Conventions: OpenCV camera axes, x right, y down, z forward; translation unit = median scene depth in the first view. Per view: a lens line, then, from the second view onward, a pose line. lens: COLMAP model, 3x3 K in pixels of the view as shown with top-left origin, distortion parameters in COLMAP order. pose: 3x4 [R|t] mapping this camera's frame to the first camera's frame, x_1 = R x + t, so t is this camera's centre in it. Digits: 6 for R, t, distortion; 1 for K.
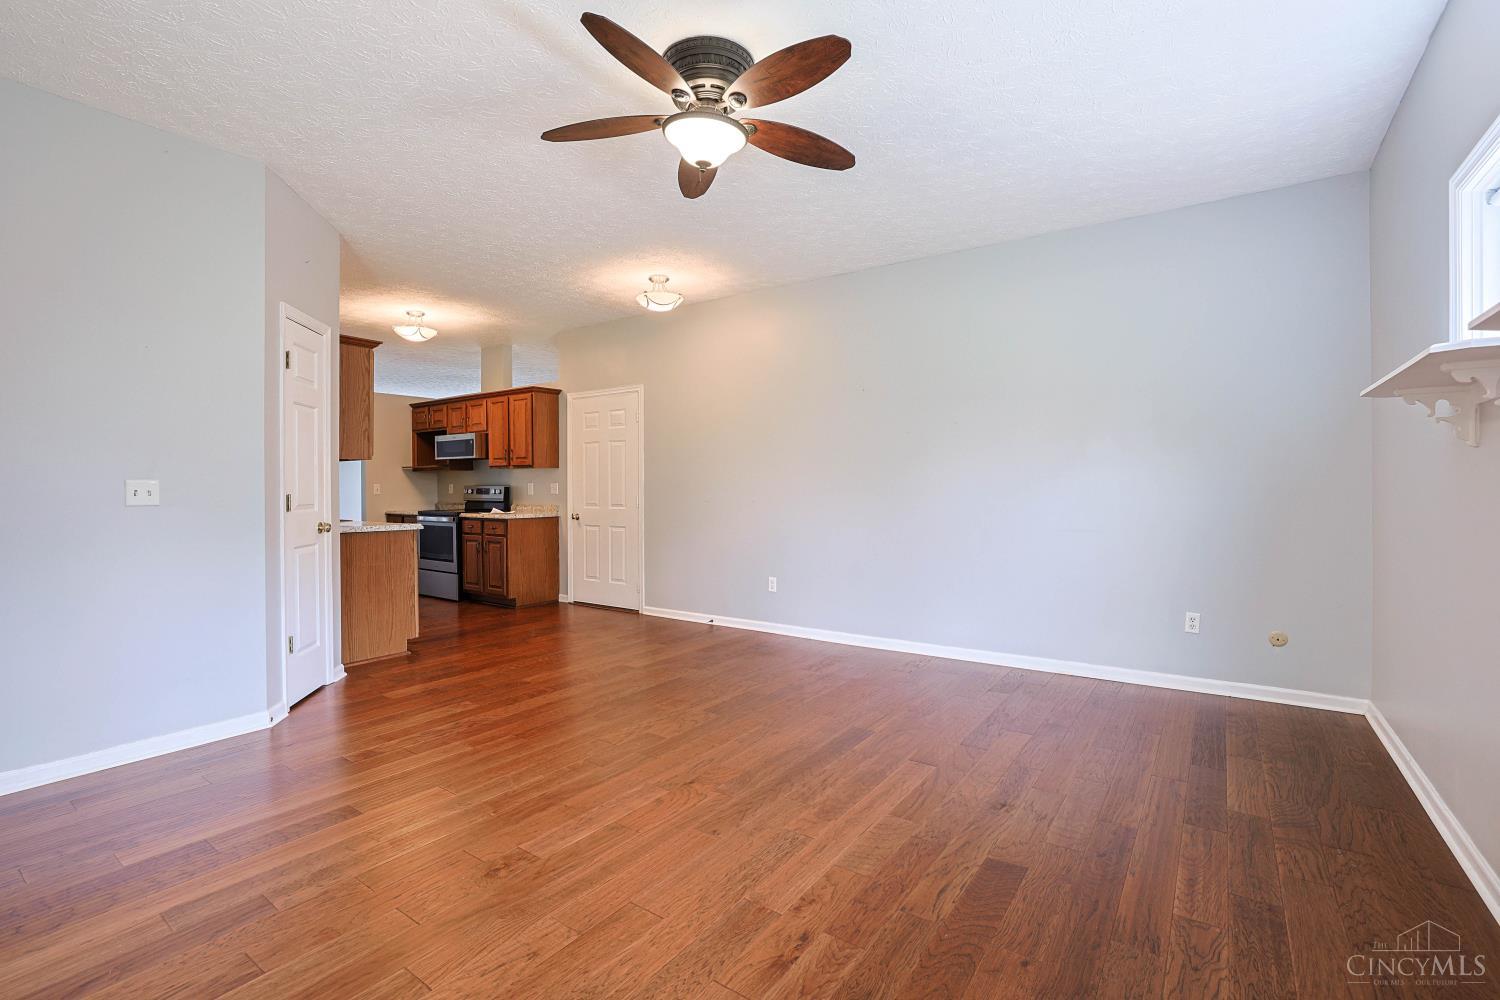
lens RADIAL K [[683.2, 0, 743.1], [0, 683.2, 486.6], [0, 0, 1]] dist [-0.044731, 0.016156]
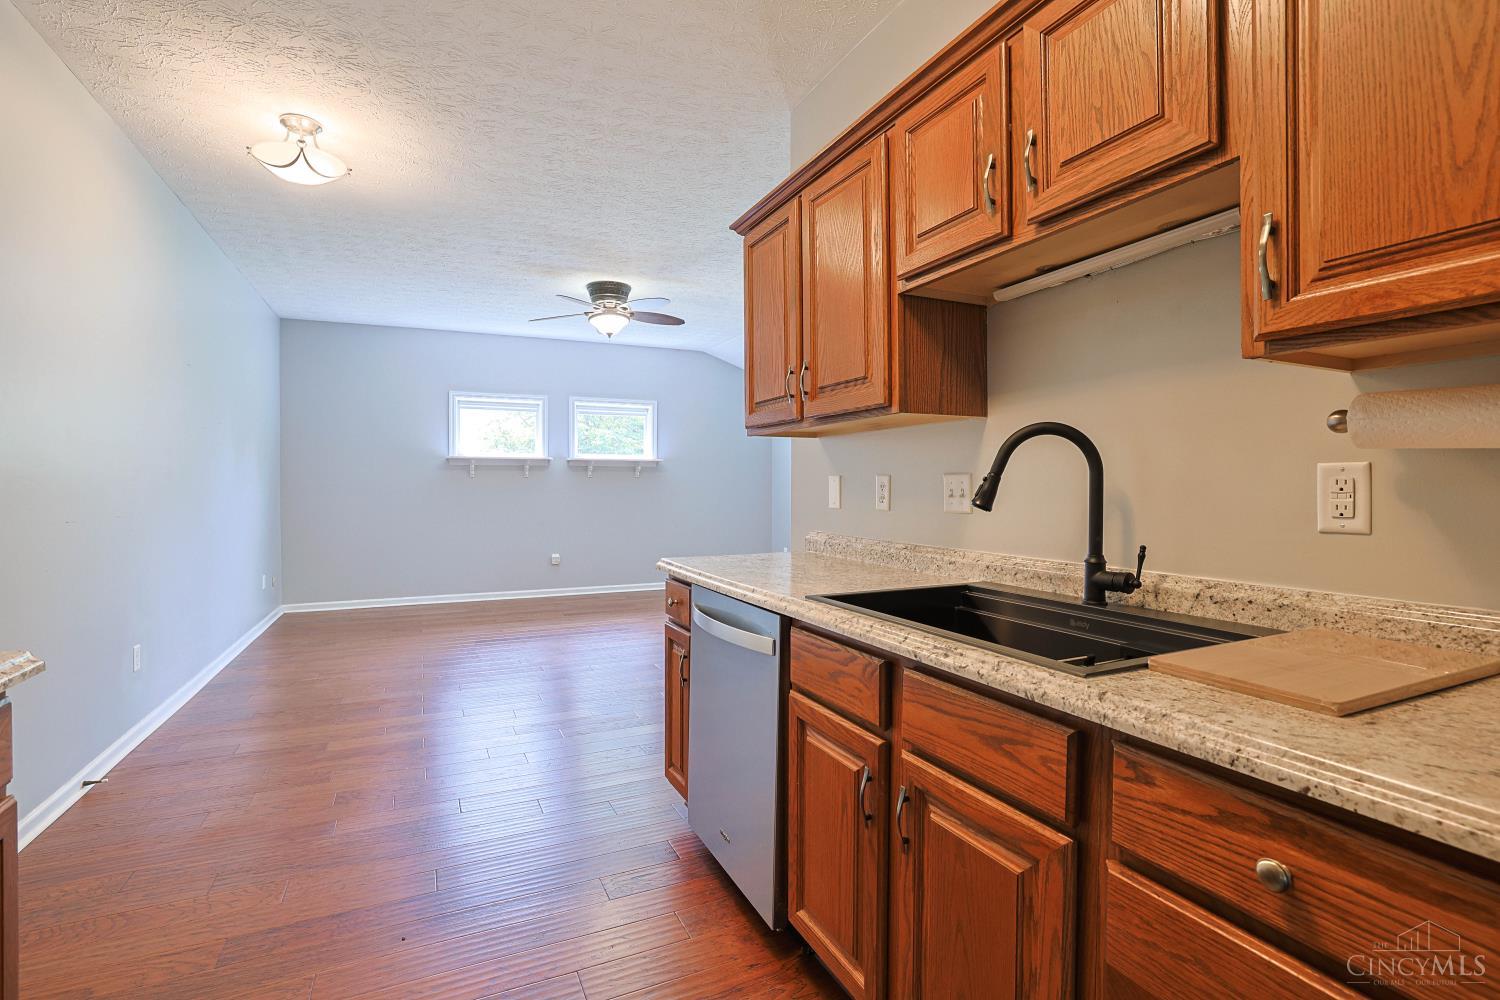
lens RADIAL K [[705.0, 0, 747.8], [0, 705.0, 493.5], [0, 0, 1]] dist [-0.051501, 0.020418]
pose [[-0.873030, -0.000918, 0.487666, -1.478737], [0.003578, 0.999959, 0.008287, 0.000130], [-0.487654, 0.008980, -0.872991, 2.635567]]
